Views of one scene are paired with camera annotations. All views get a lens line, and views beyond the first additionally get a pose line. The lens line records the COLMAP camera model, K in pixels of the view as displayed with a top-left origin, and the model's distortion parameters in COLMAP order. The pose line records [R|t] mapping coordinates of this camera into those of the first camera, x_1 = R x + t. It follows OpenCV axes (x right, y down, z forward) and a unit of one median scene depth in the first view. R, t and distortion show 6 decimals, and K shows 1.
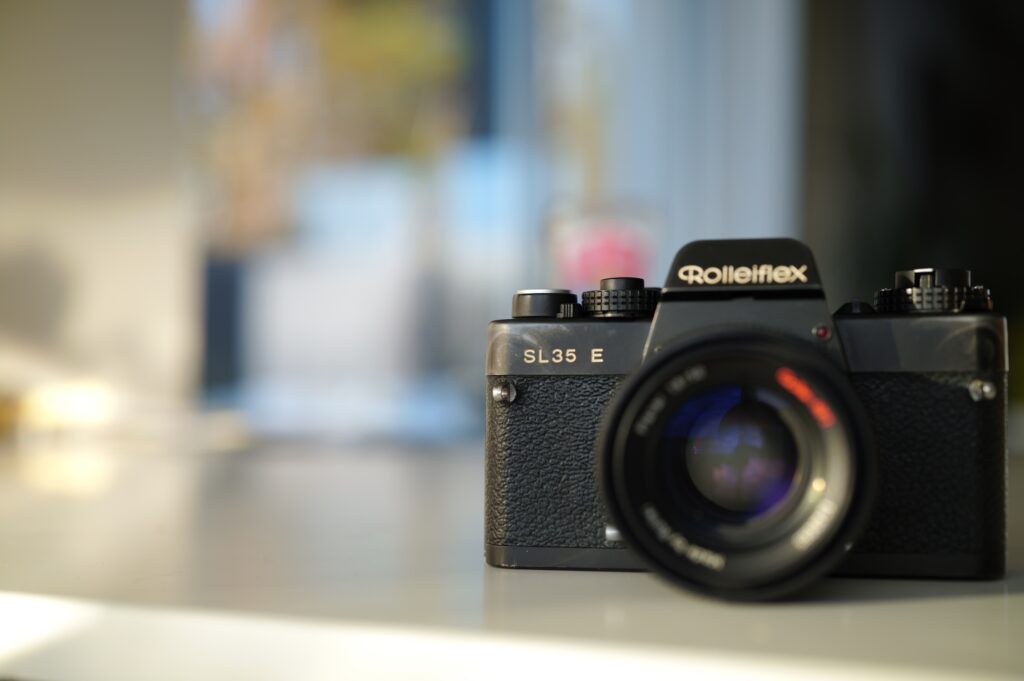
lens RADIAL K [[1520.7, 0, 512.0], [0, 1520.7, 340.5], [0, 0, 1]] dist [0.014031, 0.044393]
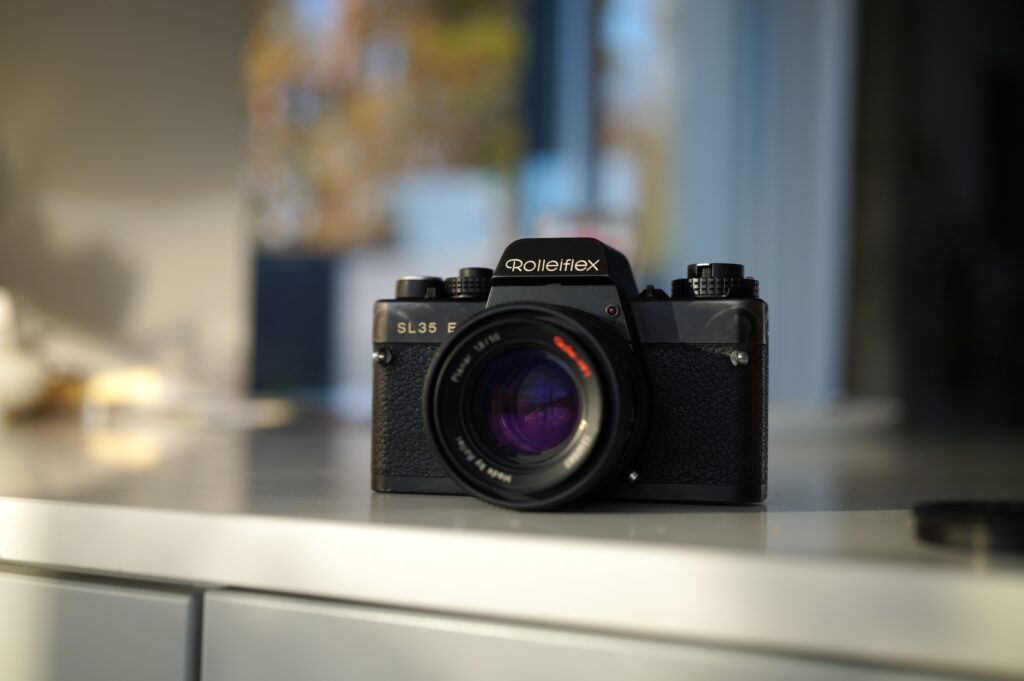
lens RADIAL K [[1520.7, 0, 512.0], [0, 1520.7, 340.5], [0, 0, 1]] dist [0.014031, 0.044393]
pose [[0.997458, 0.015673, -0.069512, 0.199957], [-0.016007, 0.999863, -0.004239, 0.025756], [0.069436, 0.005340, 0.997572, -0.287332]]
